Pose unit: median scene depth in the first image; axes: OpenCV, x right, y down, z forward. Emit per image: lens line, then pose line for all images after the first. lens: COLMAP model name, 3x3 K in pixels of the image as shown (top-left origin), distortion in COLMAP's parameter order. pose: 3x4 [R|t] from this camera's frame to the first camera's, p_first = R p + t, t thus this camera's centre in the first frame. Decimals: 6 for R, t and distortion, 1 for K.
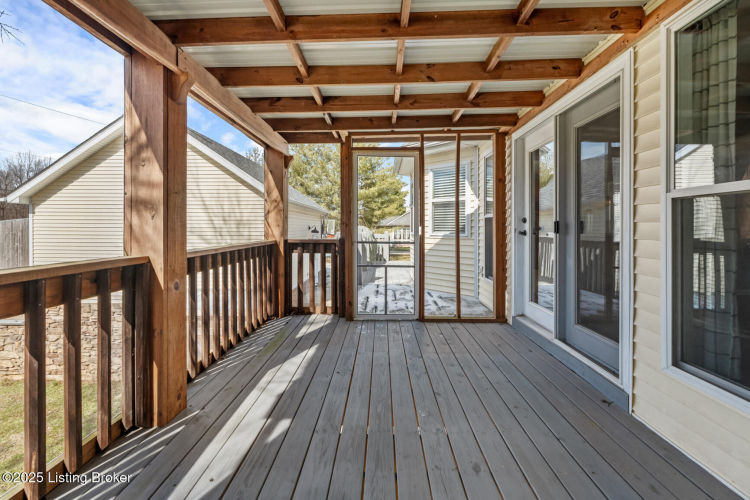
lens RADIAL K [[339.0, 0, 370.6], [0, 339.0, 232.0], [0, 0, 1]] dist [-0.001672, 0.000564]
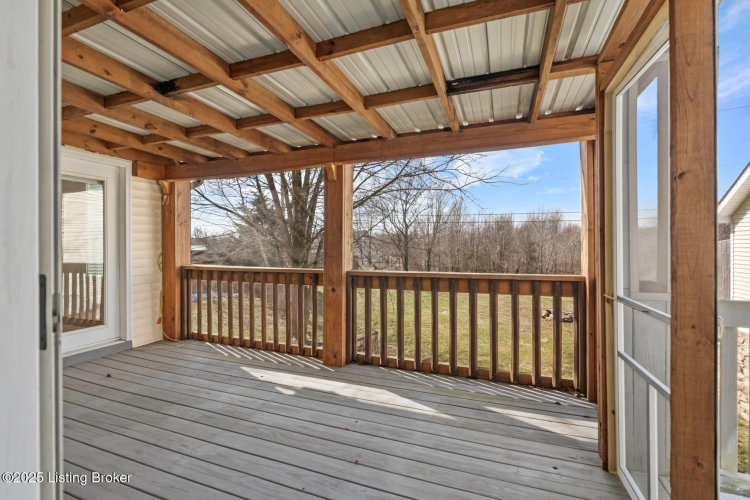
lens RADIAL K [[339.0, 0, 376.1], [0, 339.0, 250.3], [0, 0, 1]] dist [-0.001672, 0.000564]
pose [[-0.347838, 0.001803, -0.937553, 0.796419], [-0.000851, 0.999997, 0.002239, -0.033876], [0.937554, 0.001576, -0.347835, 1.522594]]
